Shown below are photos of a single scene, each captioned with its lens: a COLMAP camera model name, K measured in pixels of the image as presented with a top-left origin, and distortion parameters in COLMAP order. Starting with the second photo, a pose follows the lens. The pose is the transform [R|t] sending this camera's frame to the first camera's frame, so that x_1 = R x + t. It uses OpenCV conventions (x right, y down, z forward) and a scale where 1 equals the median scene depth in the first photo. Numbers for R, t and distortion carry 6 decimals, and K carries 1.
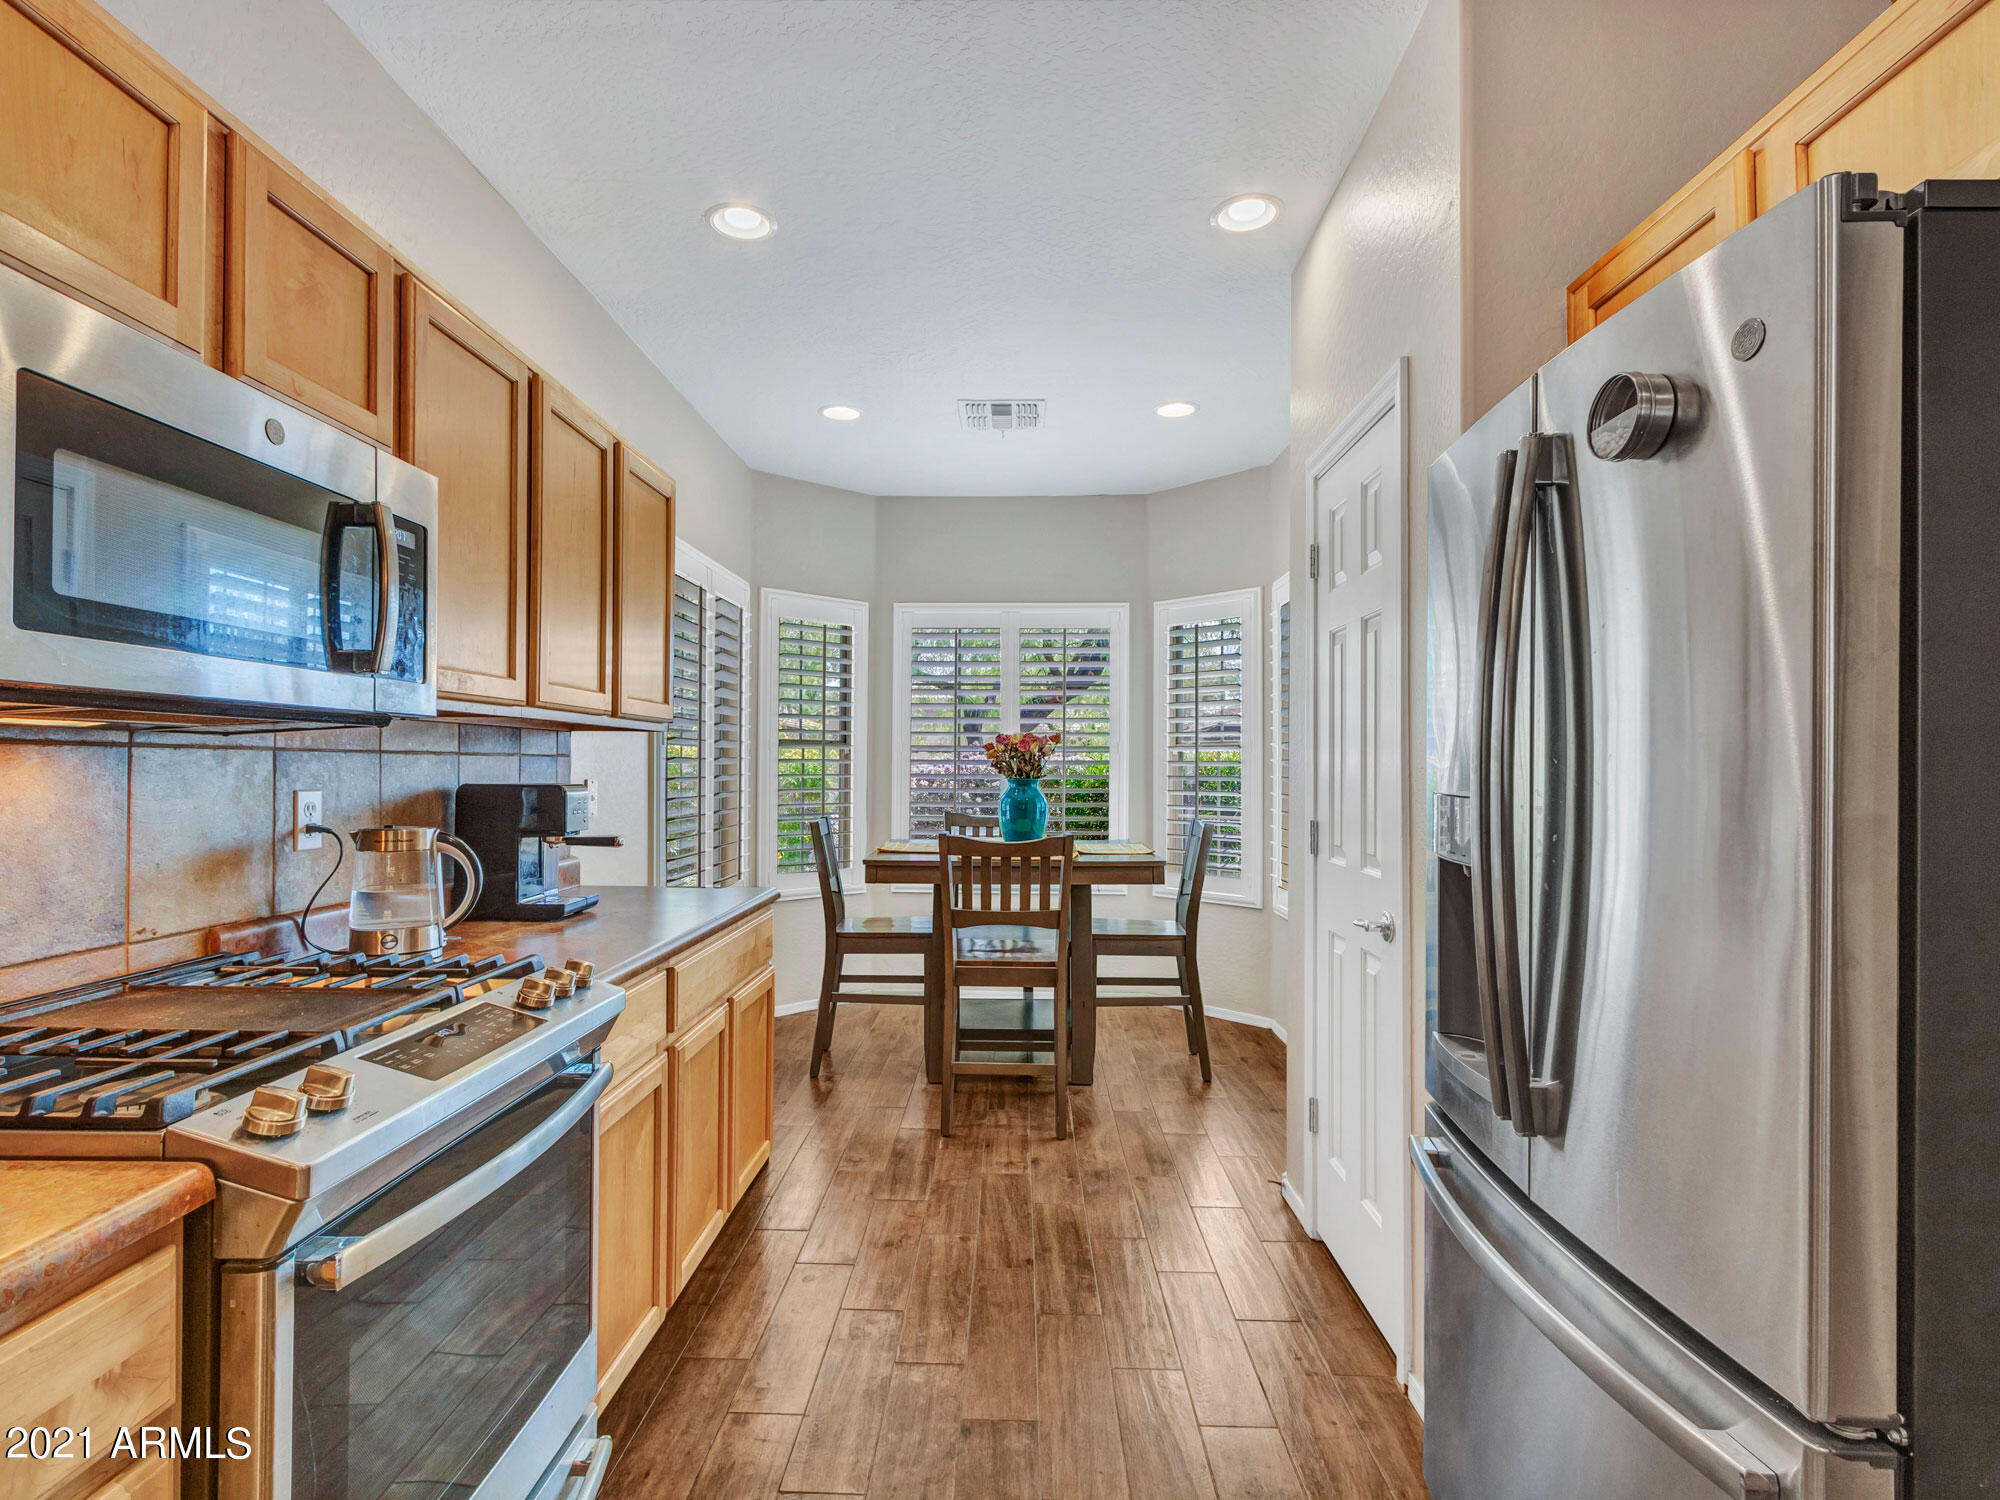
lens RADIAL K [[1027.8, 0, 995.6], [0, 1027.8, 756.3], [0, 0, 1]] dist [0.000905, -0.000094]
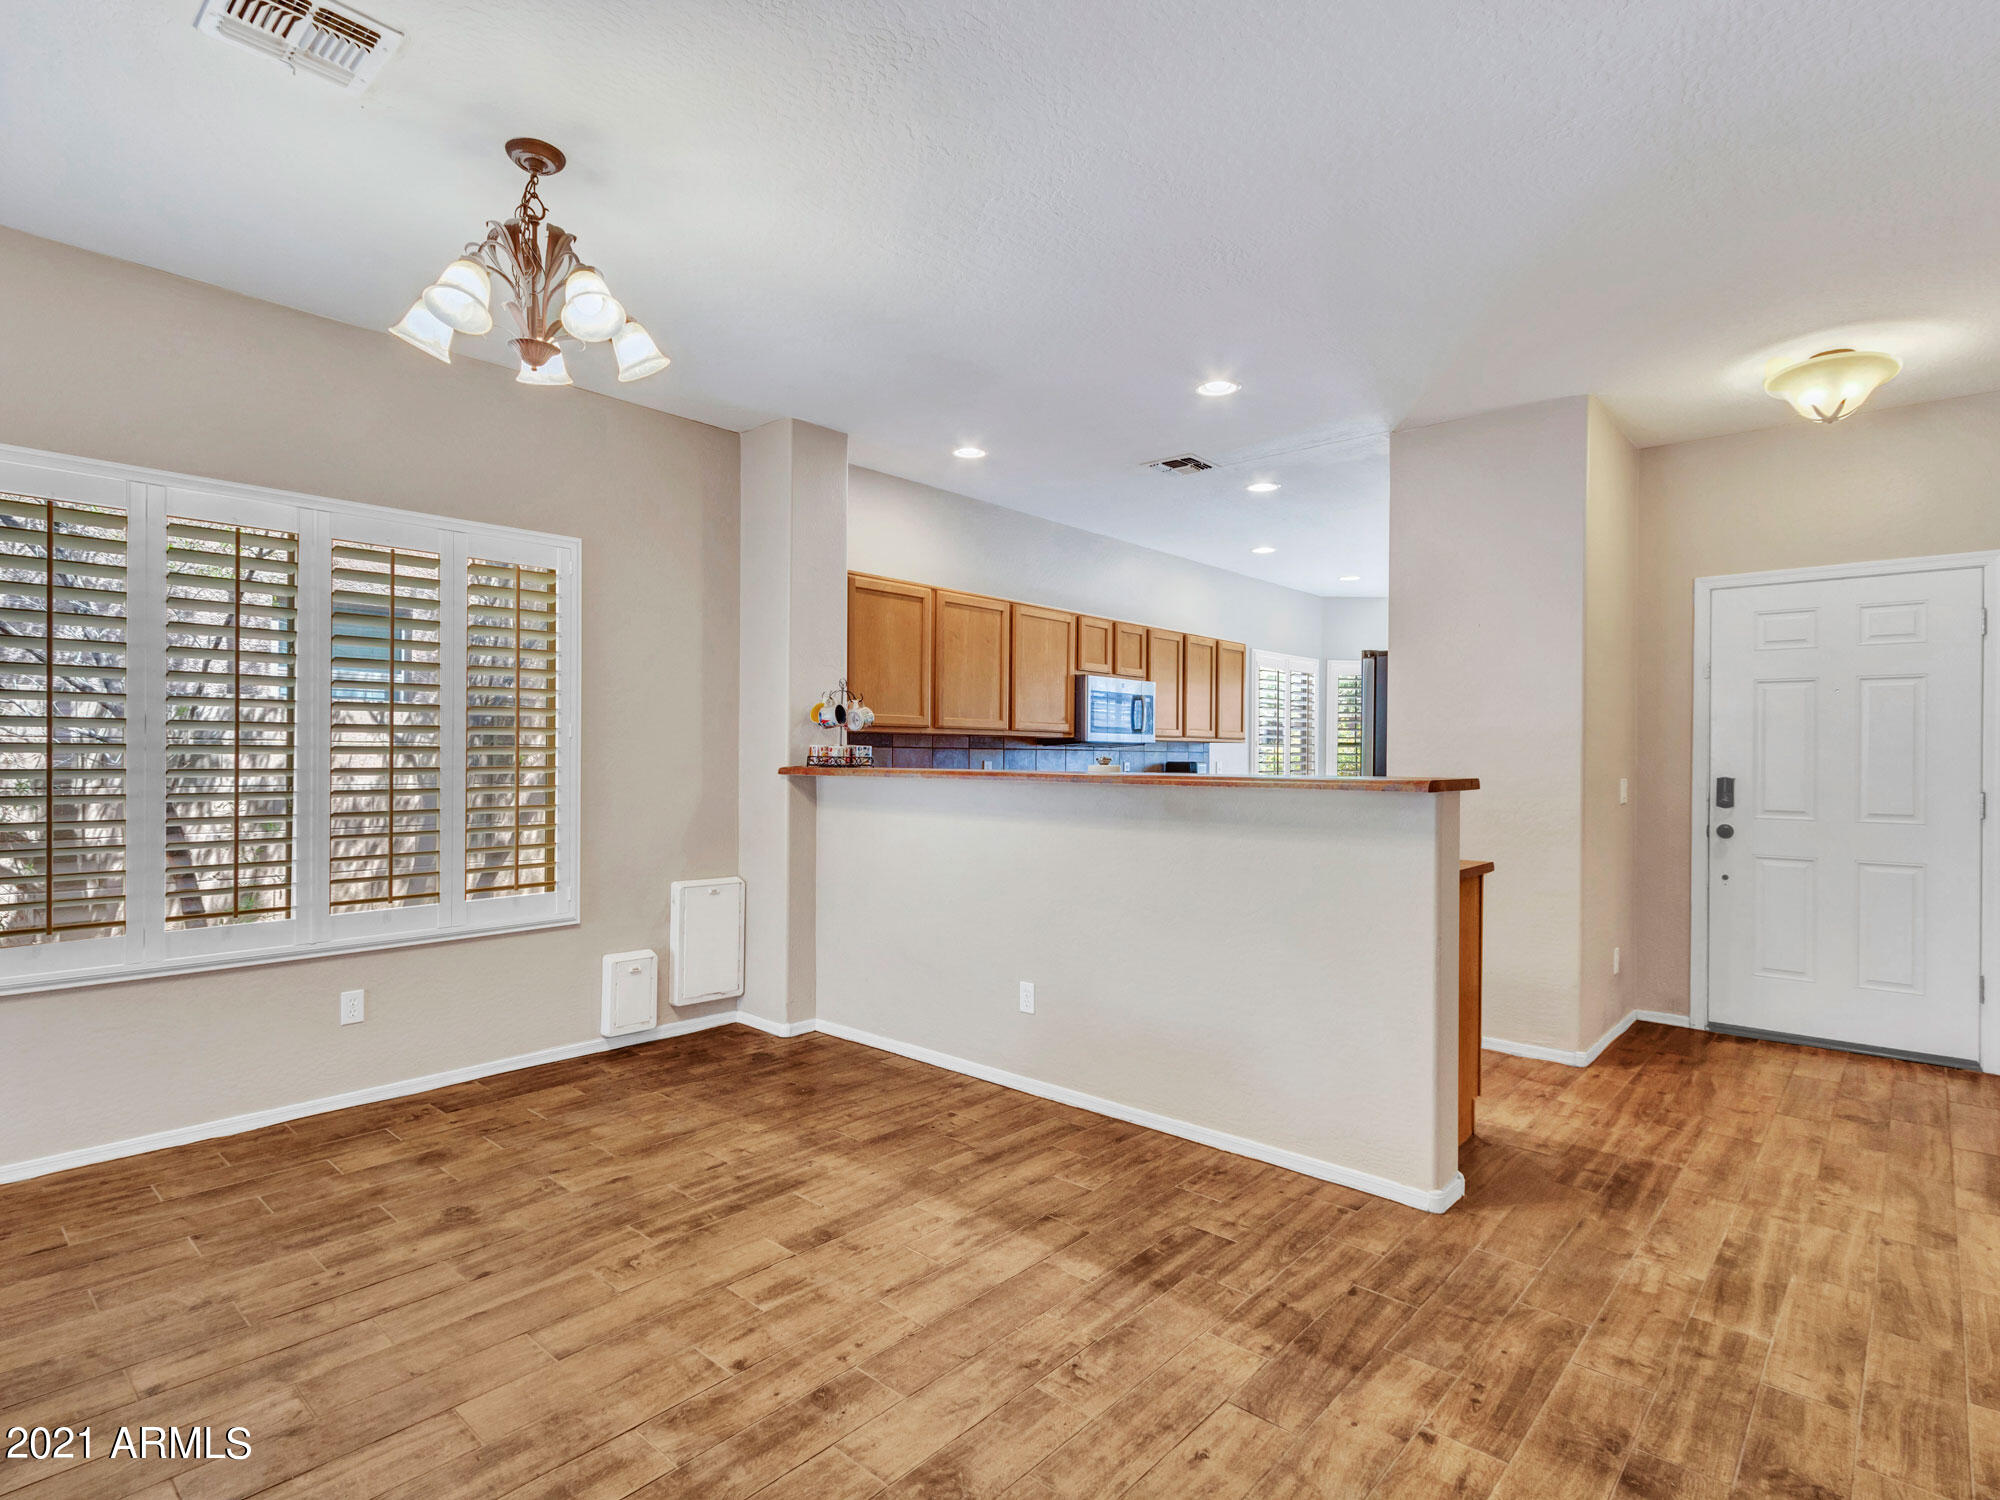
lens RADIAL K [[1027.8, 0, 995.6], [0, 1027.8, 756.3], [0, 0, 1]] dist [0.000905, -0.000094]
pose [[0.764326, 0.002816, -0.644824, 1.544565], [0.000514, 0.999987, 0.004976, -0.005480], [0.644830, -0.004134, 0.764315, -2.432658]]
